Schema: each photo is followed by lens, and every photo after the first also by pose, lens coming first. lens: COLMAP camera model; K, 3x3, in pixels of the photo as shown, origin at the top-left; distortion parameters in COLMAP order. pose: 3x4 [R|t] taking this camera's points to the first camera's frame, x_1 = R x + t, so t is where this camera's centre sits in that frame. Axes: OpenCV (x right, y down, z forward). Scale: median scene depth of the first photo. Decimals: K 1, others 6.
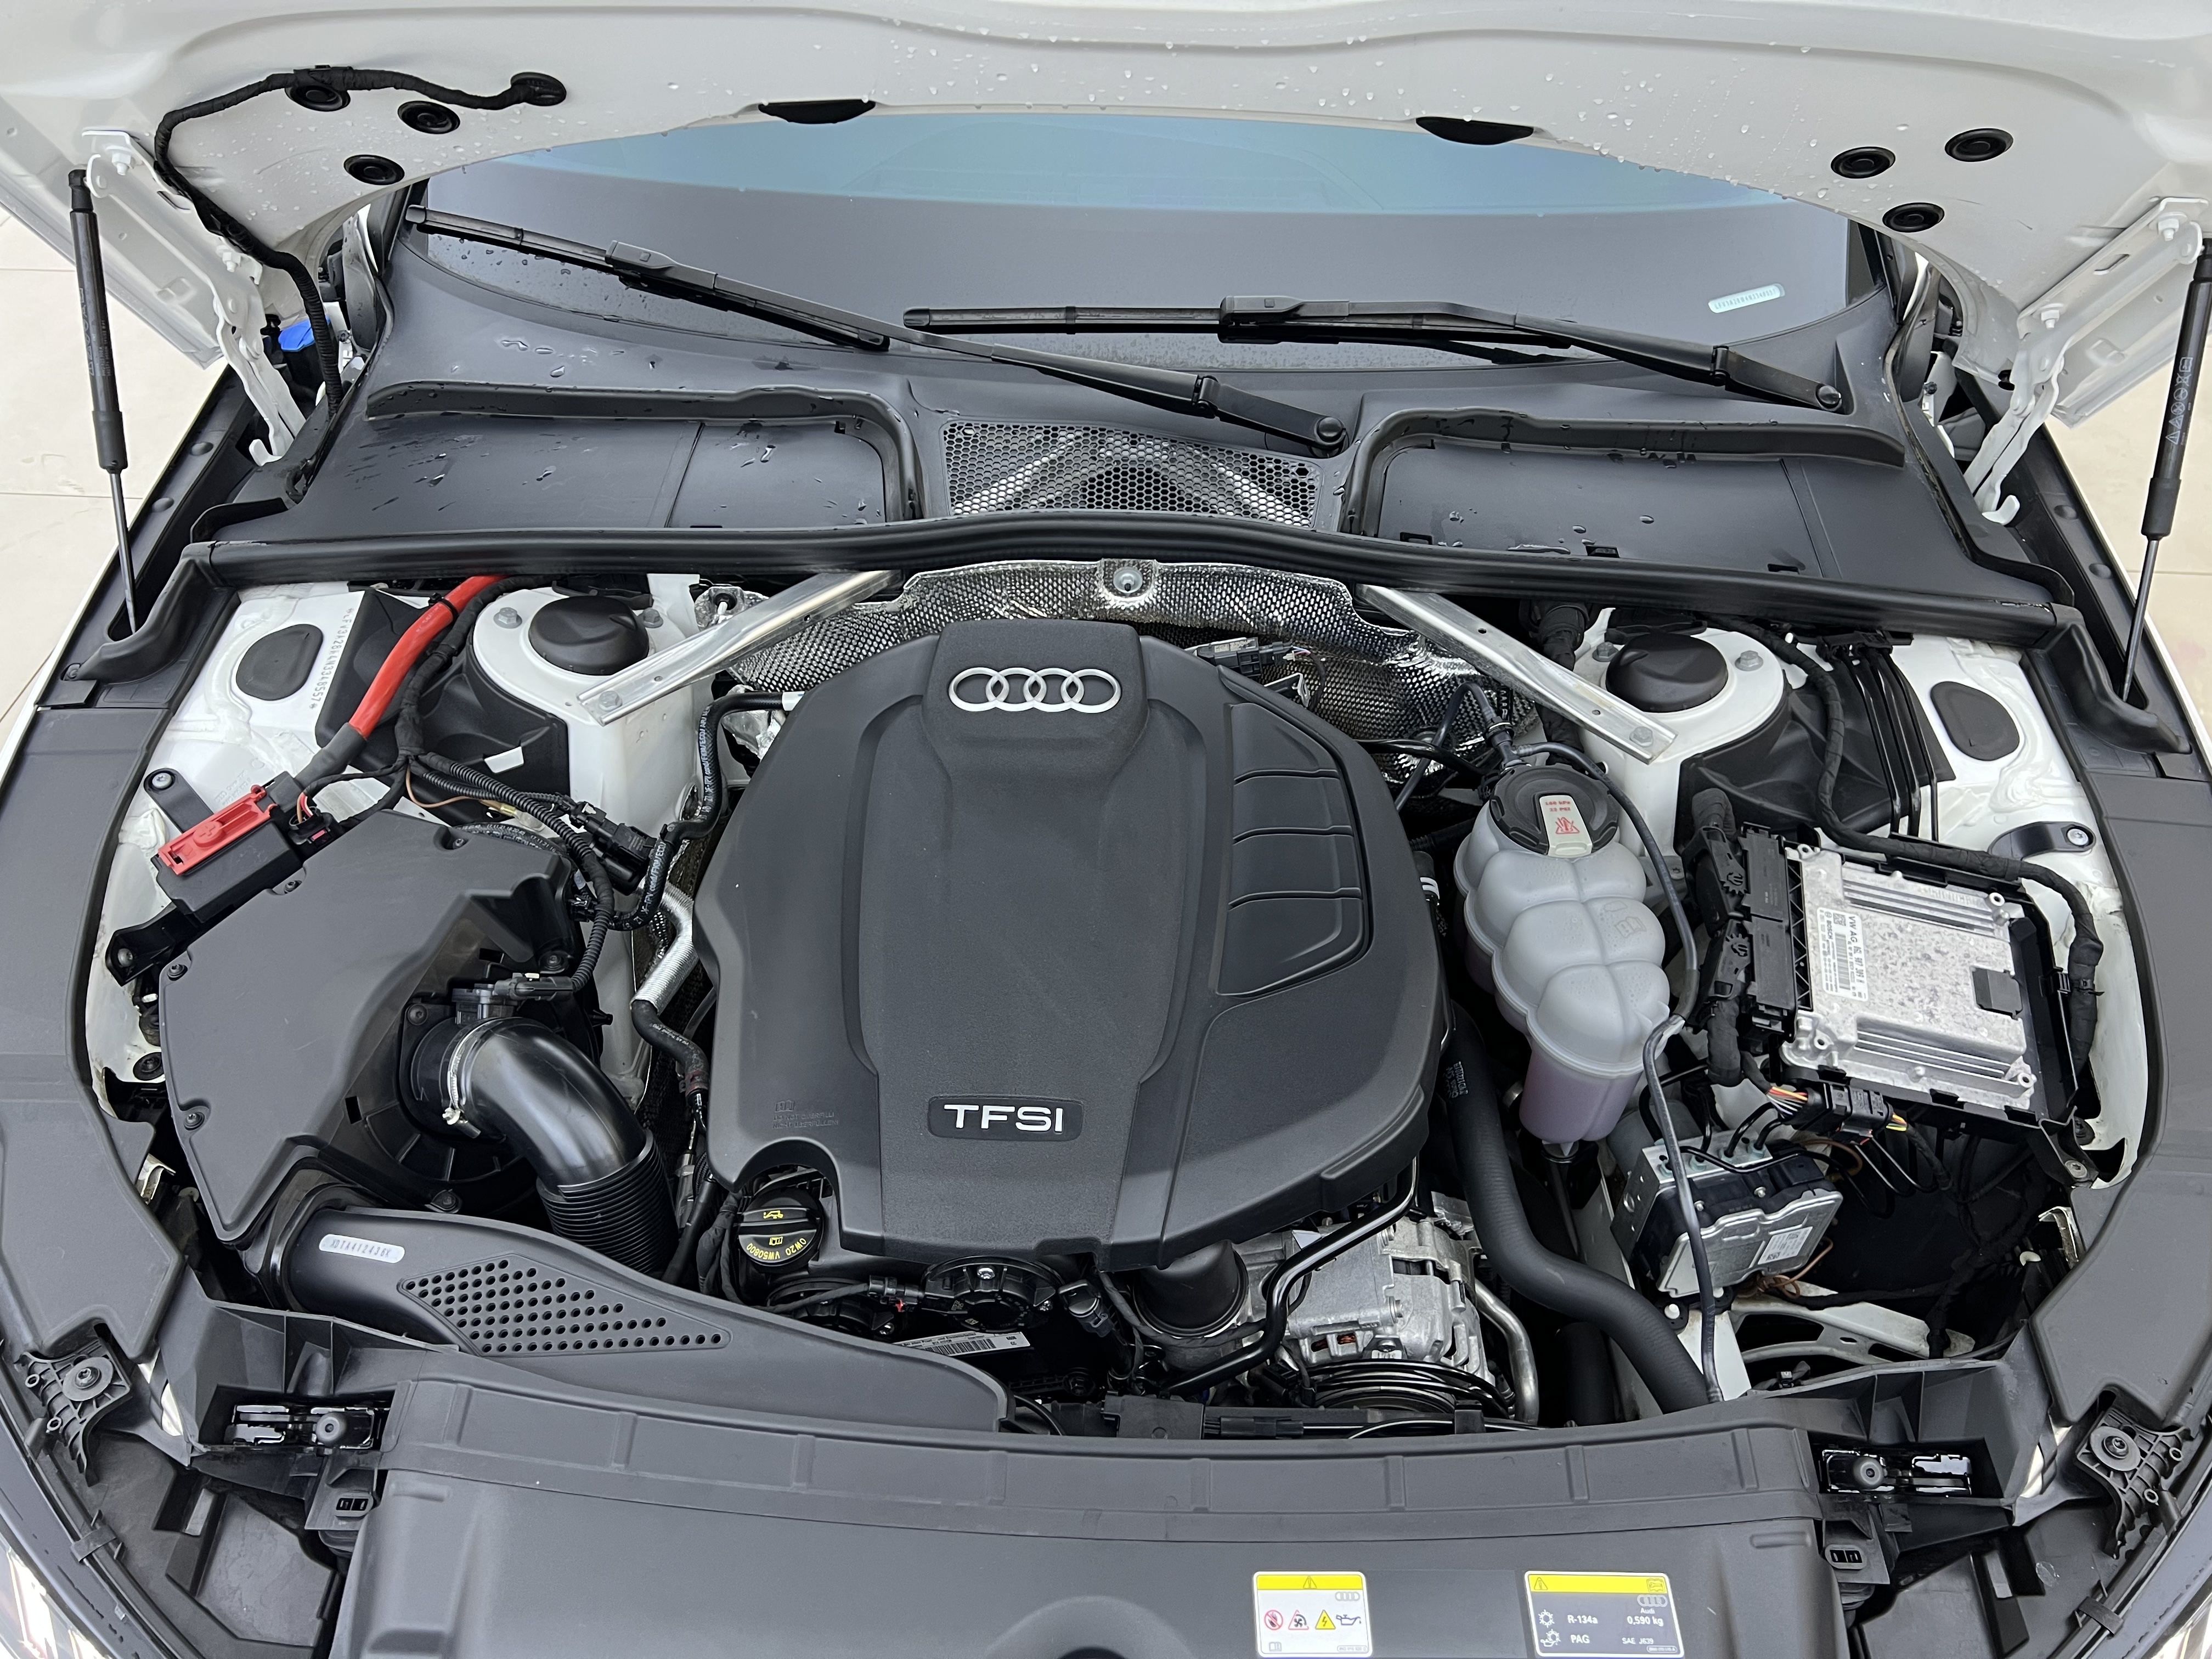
lens RADIAL K [[1670.3, 0, 1112.0], [0, 1670.3, 814.4], [0, 0, 1]] dist [0.068945, -0.089550]
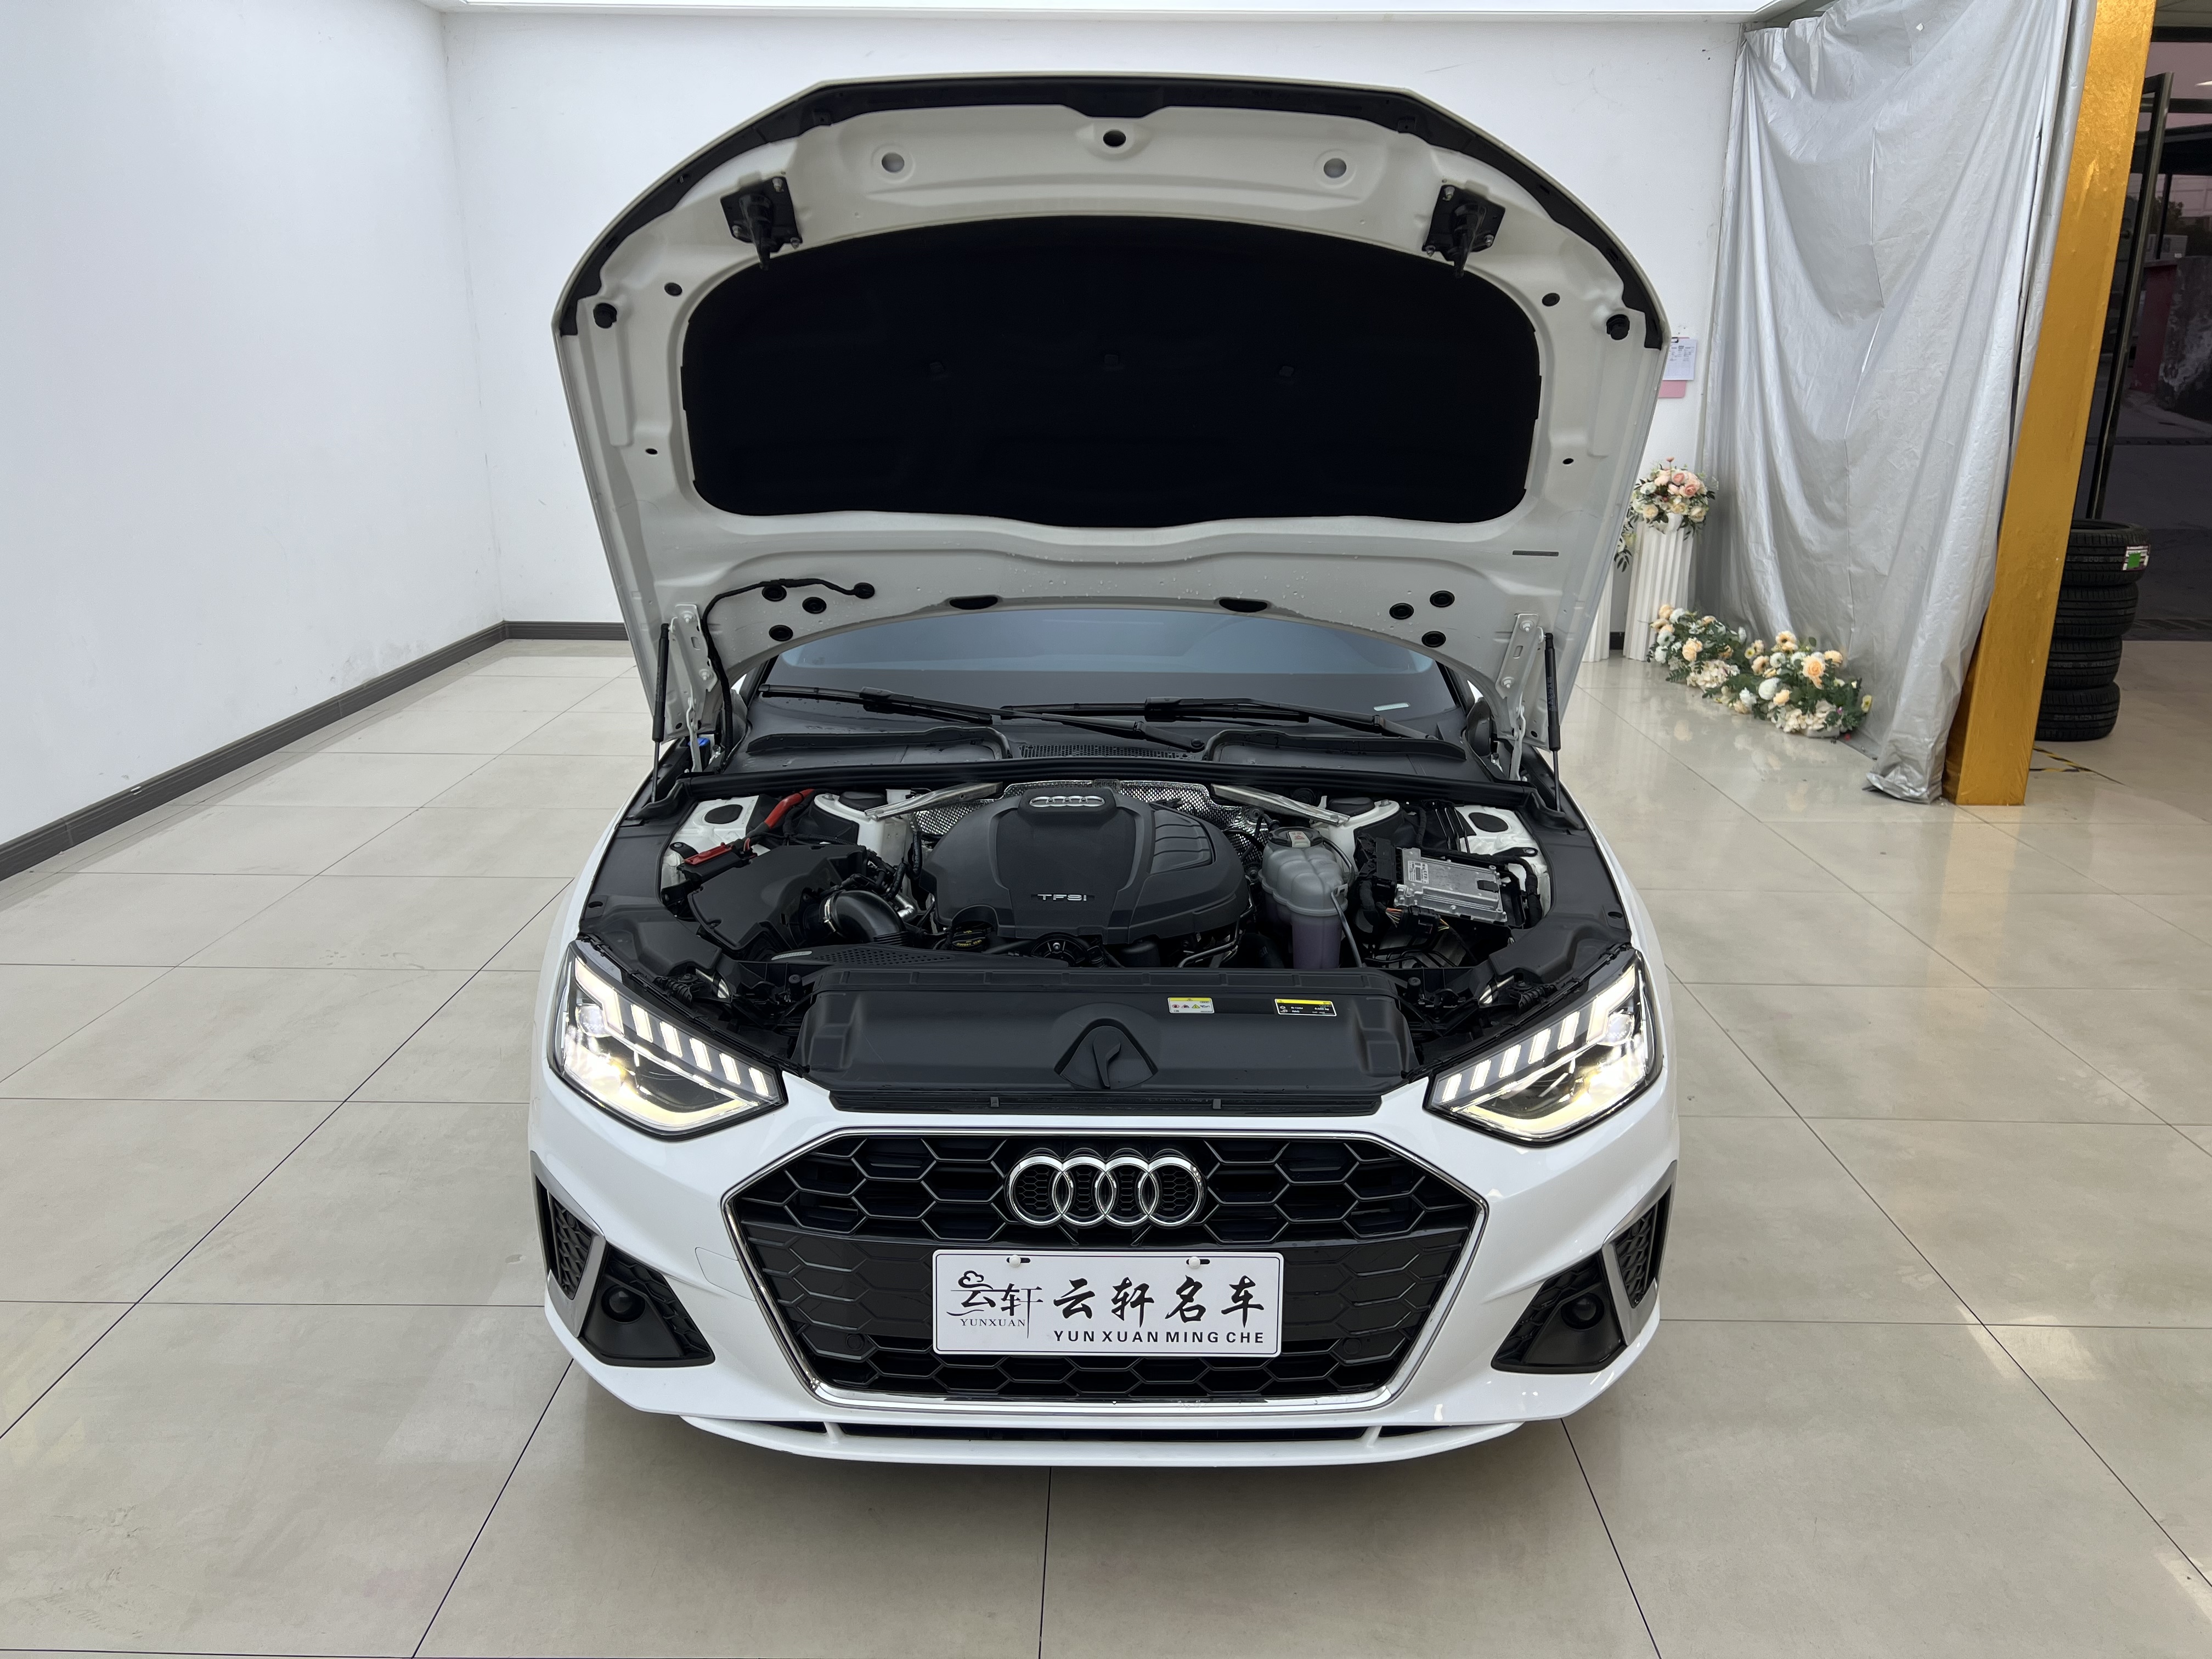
lens RADIAL K [[1670.3, 0, 1111.3], [0, 1670.3, 819.8], [0, 0, 1]] dist [0.068945, -0.089550]
pose [[0.999388, -0.015290, 0.031453, -0.057299], [0.028804, 0.869931, -0.492332, 1.041660], [-0.019834, 0.492937, 0.869839, -0.938301]]
